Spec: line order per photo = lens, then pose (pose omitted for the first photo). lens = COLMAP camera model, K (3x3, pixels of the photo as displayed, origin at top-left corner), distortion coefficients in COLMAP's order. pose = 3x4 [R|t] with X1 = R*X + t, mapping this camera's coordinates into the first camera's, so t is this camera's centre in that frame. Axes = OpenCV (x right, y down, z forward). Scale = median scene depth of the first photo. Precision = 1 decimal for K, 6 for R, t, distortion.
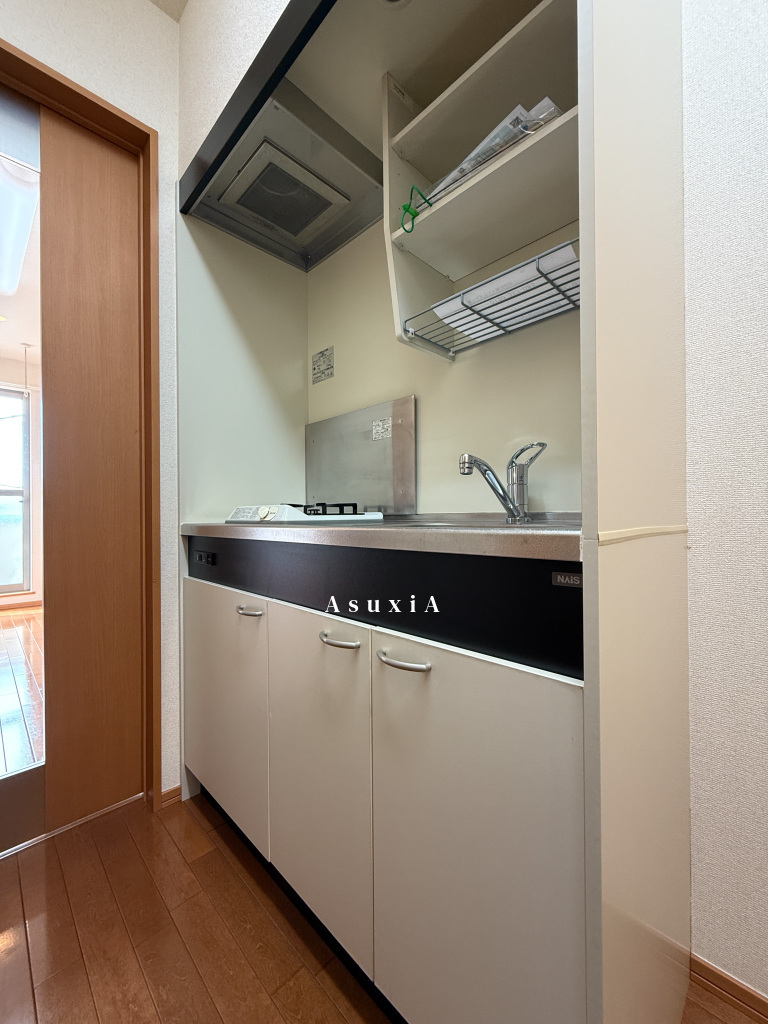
lens RADIAL K [[408.1, 0, 384.5], [0, 408.1, 514.4], [0, 0, 1]] dist [-0.000859, -0.000146]
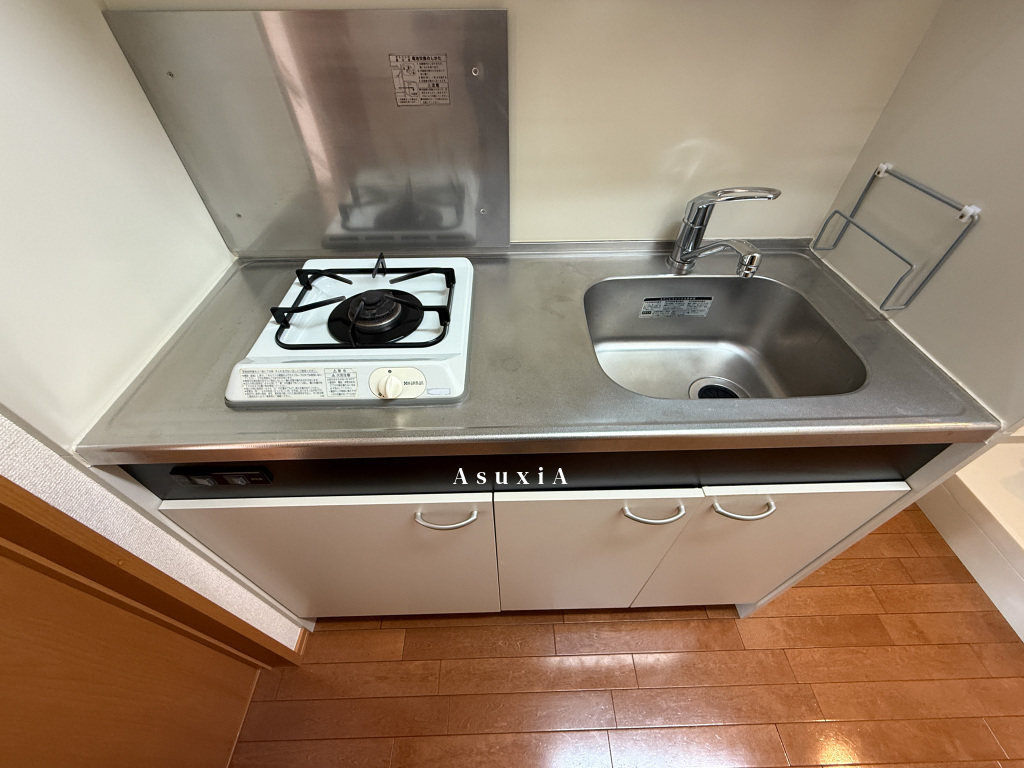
lens RADIAL K [[408.1, 0, 512.2], [0, 408.1, 384.5], [0, 0, 1]] dist [-0.000859, -0.000146]
pose [[0.691257, -0.515272, 0.506614, -0.367731], [-0.002943, 0.699077, 0.715040, -0.309623], [-0.722603, -0.495768, 0.481726, 0.524211]]
